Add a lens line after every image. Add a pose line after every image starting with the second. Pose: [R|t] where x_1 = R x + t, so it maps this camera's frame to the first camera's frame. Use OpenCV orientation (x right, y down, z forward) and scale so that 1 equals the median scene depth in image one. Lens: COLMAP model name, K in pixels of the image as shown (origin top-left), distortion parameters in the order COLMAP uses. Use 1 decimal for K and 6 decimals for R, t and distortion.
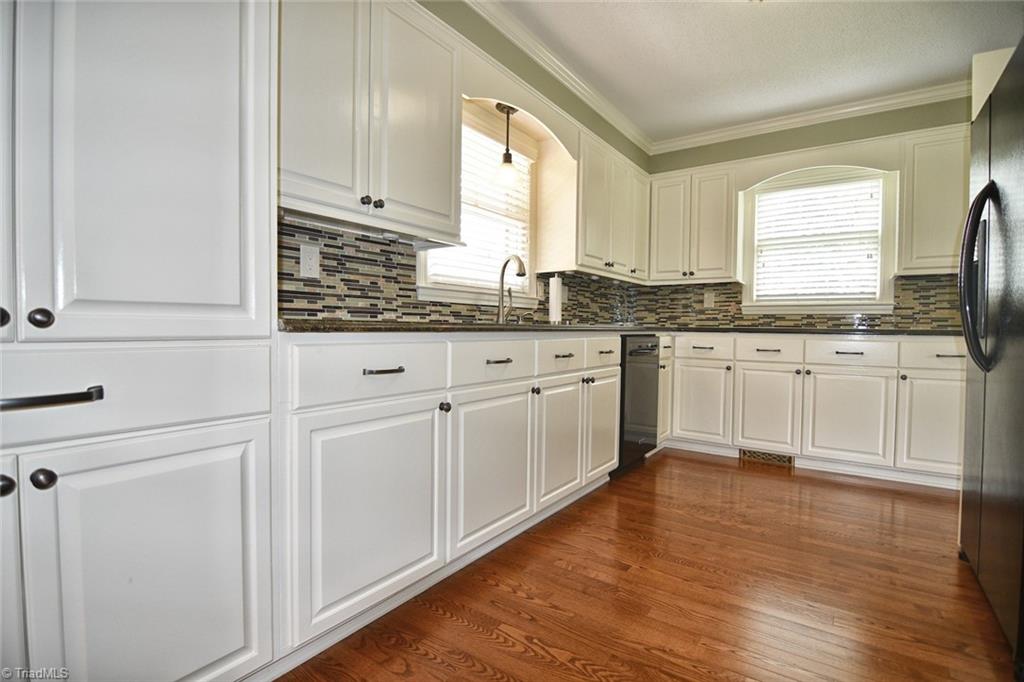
lens RADIAL K [[496.0, 0, 518.3], [0, 496.0, 339.7], [0, 0, 1]] dist [-0.002572, -0.012482]
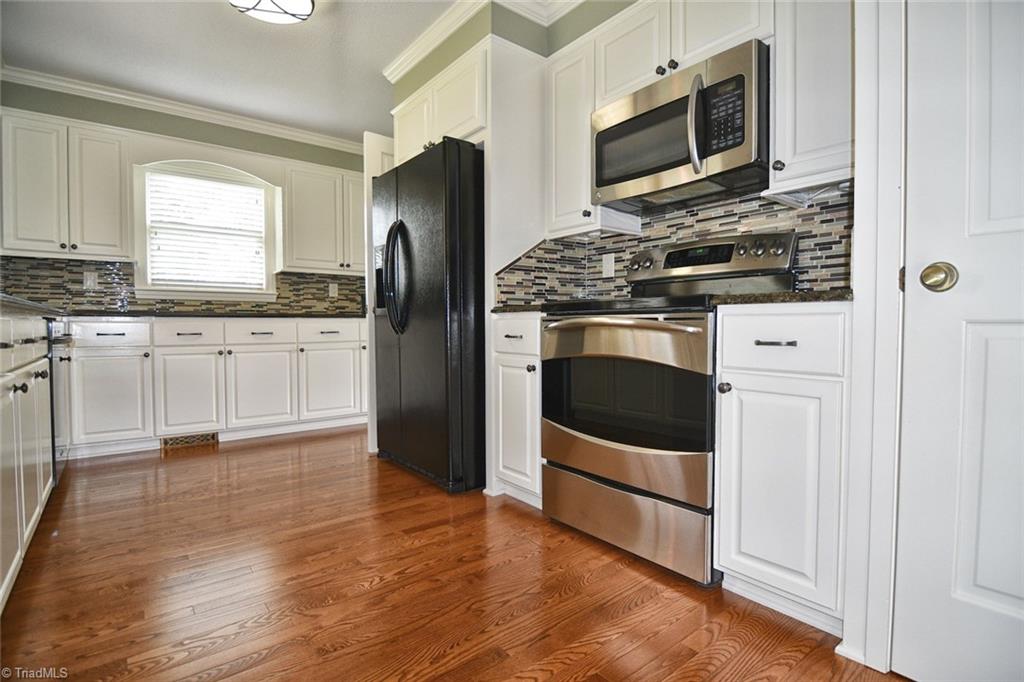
lens RADIAL K [[496.0, 0, 521.7], [0, 496.0, 340.5], [0, 0, 1]] dist [-0.002572, -0.012482]
pose [[0.278092, -0.042928, 0.959595, -0.421409], [0.030665, 0.998888, 0.035799, 0.029395], [-0.960065, 0.019471, 0.279099, 0.100037]]
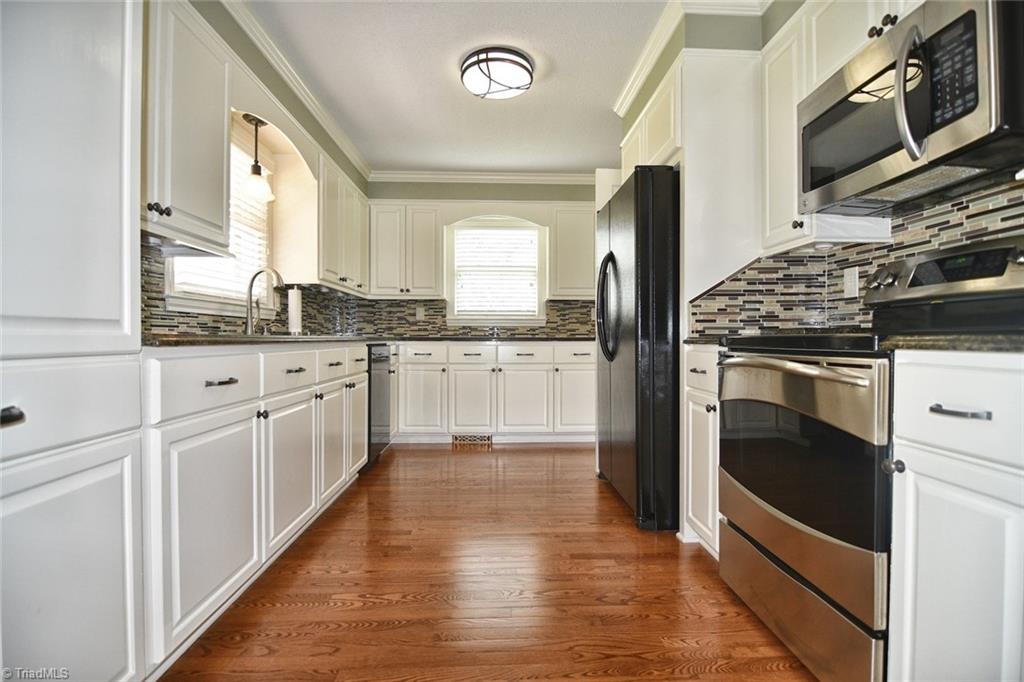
lens RADIAL K [[496.0, 0, 522.9], [0, 496.0, 340.9], [0, 0, 1]] dist [-0.002572, -0.012482]
pose [[0.790051, -0.013893, 0.612884, -0.268391], [0.023863, 0.999682, -0.008100, -0.000181], [-0.612577, 0.021025, 0.790131, -0.140065]]
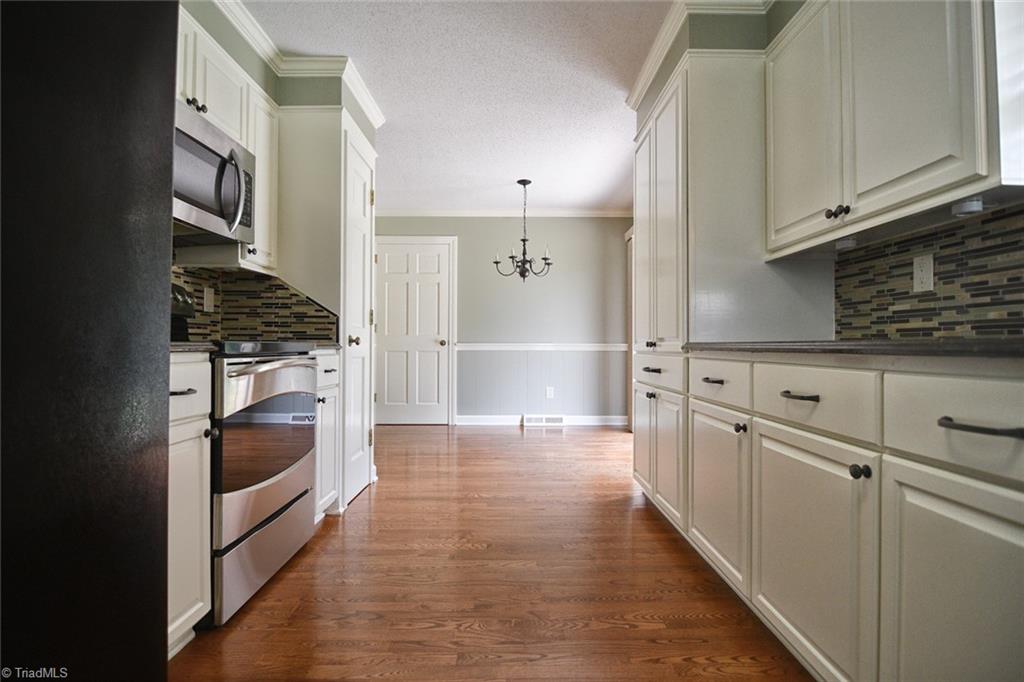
lens RADIAL K [[496.0, 0, 493.9], [0, 496.0, 344.9], [0, 0, 1]] dist [-0.002572, -0.012482]
pose [[-0.838772, -0.015095, -0.544274, 0.602177], [-0.025938, 0.999588, 0.012250, -0.021073], [0.543865, 0.024393, -0.838818, 1.171887]]
